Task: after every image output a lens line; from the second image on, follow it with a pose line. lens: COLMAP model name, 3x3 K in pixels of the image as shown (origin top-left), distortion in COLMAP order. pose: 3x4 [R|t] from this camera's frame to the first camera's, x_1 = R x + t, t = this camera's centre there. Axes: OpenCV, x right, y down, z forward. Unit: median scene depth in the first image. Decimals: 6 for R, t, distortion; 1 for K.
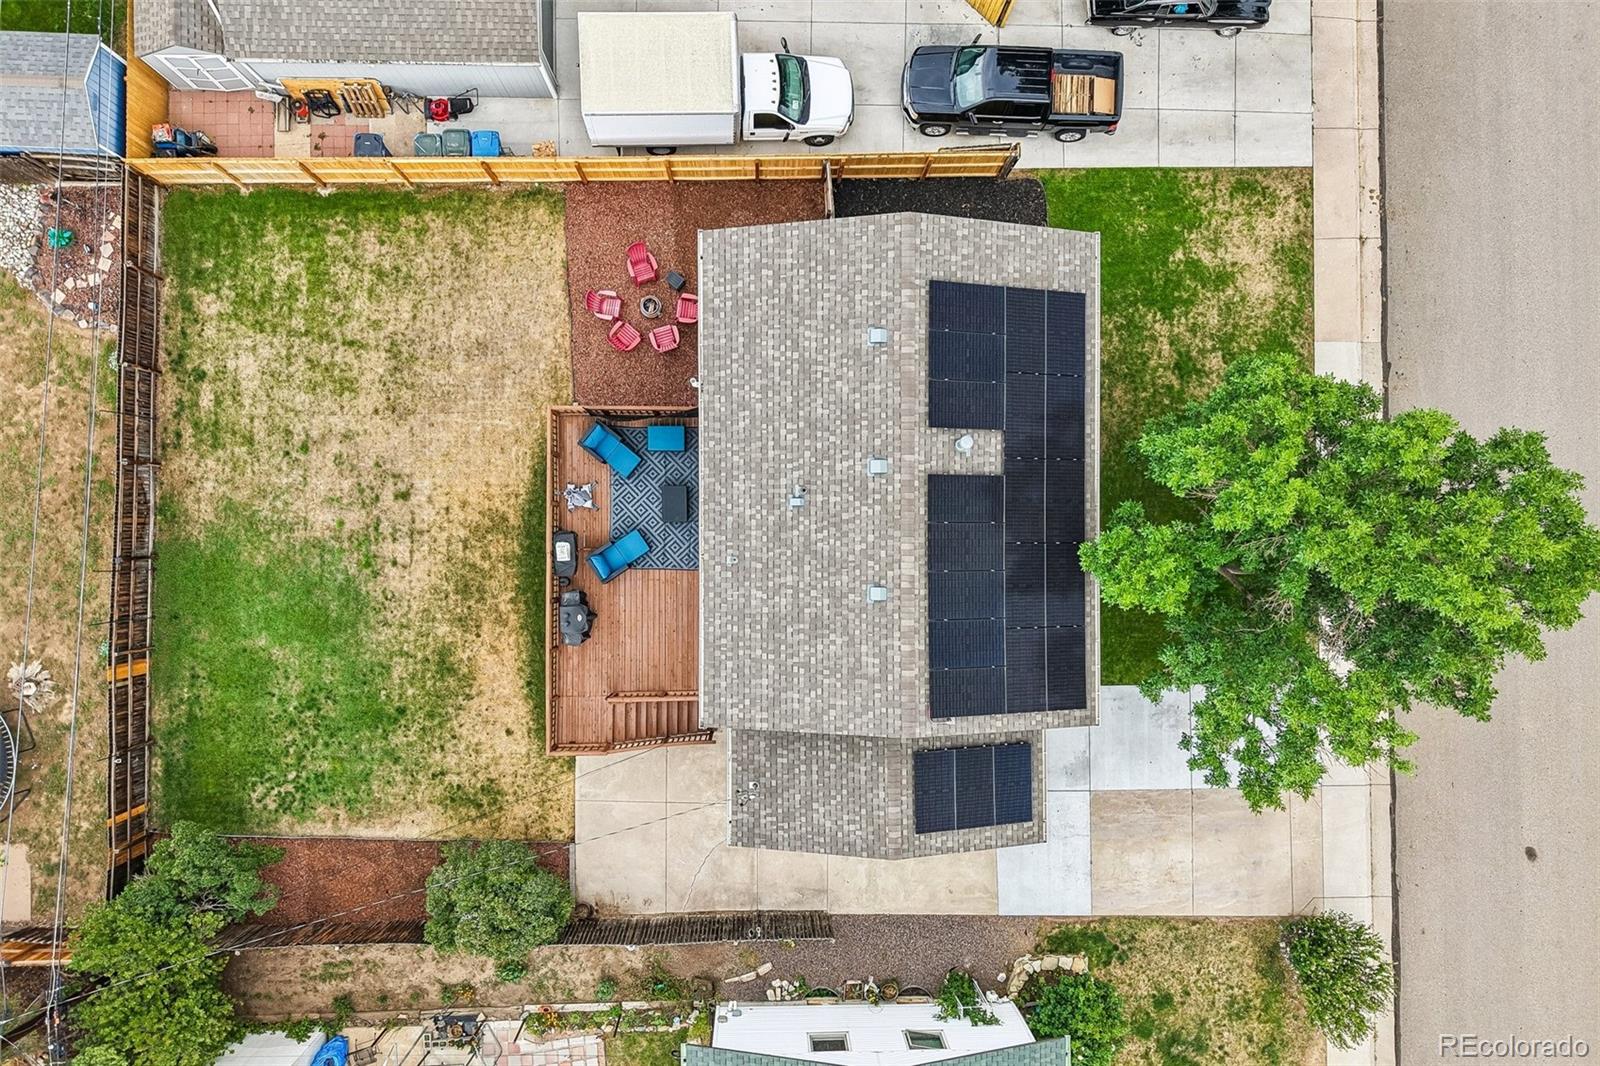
lens RADIAL K [[1072.1, 0, 798.1], [0, 1072.1, 536.6], [0, 0, 1]] dist [0.012513, -0.002843]
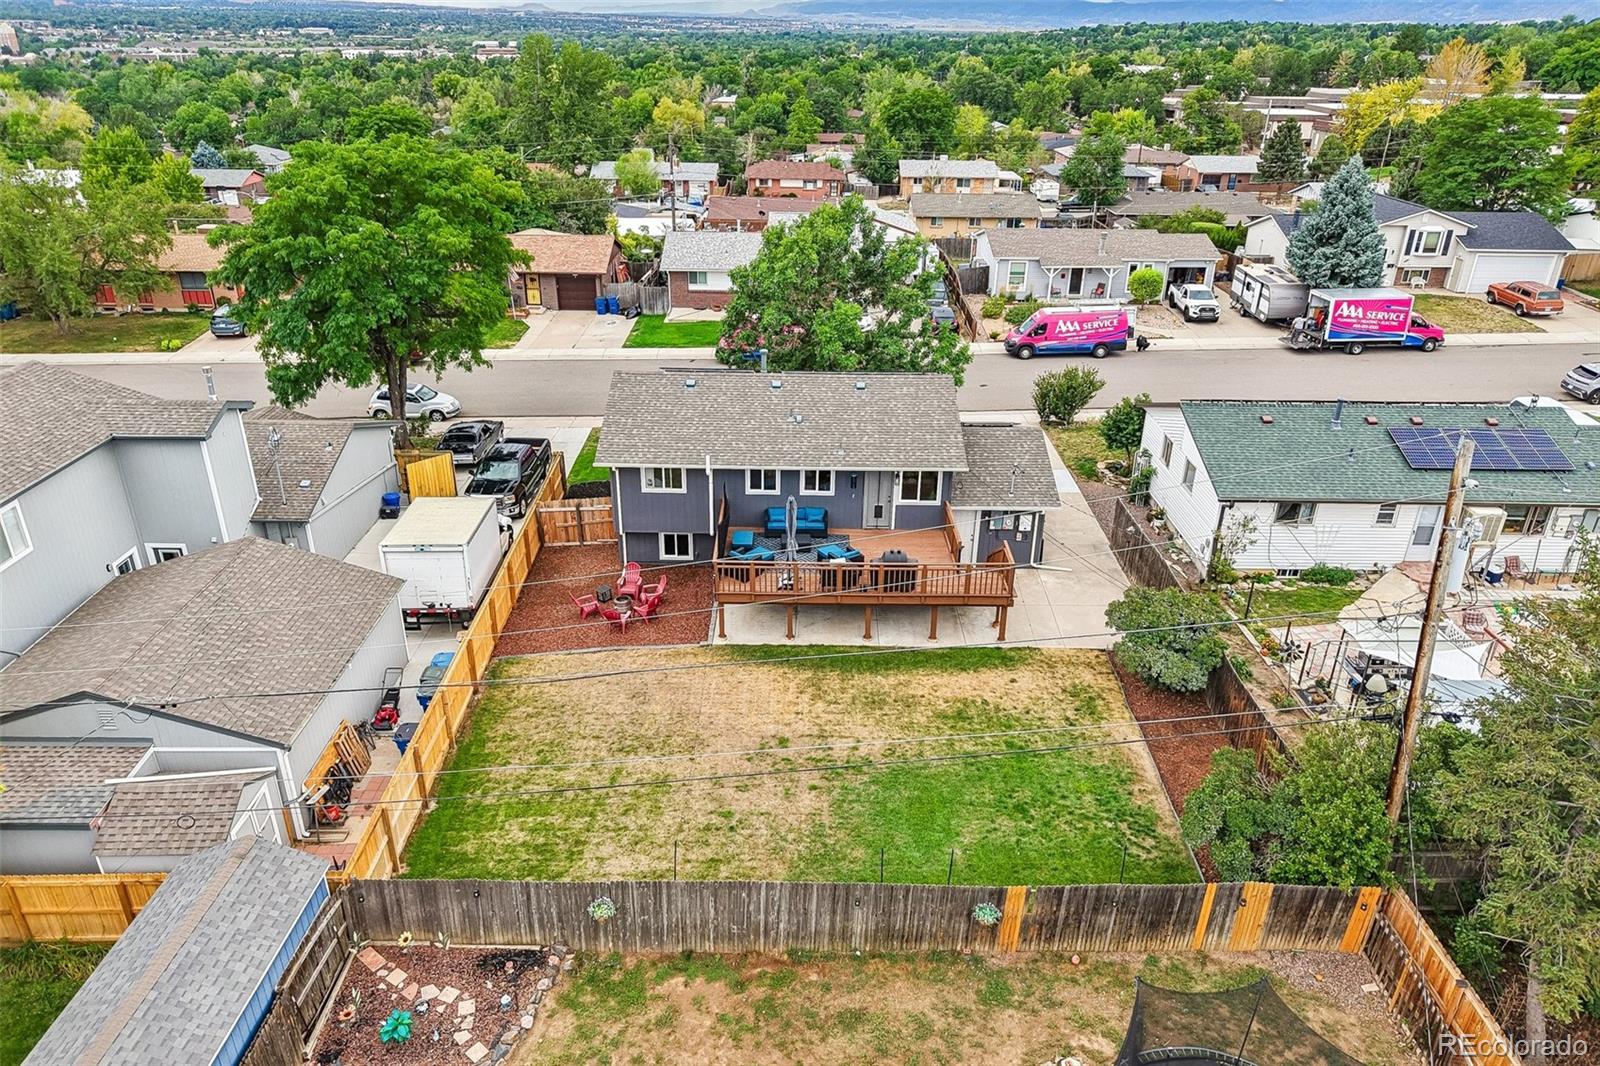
lens RADIAL K [[1072.1, 0, 798.1], [0, 1072.1, 536.6], [0, 0, 1]] dist [0.012513, -0.002843]
pose [[0.001783, -0.456337, 0.889805, -1.111033], [0.999930, 0.011241, 0.003761, -0.030153], [-0.011719, 0.889736, 0.456325, 0.403629]]
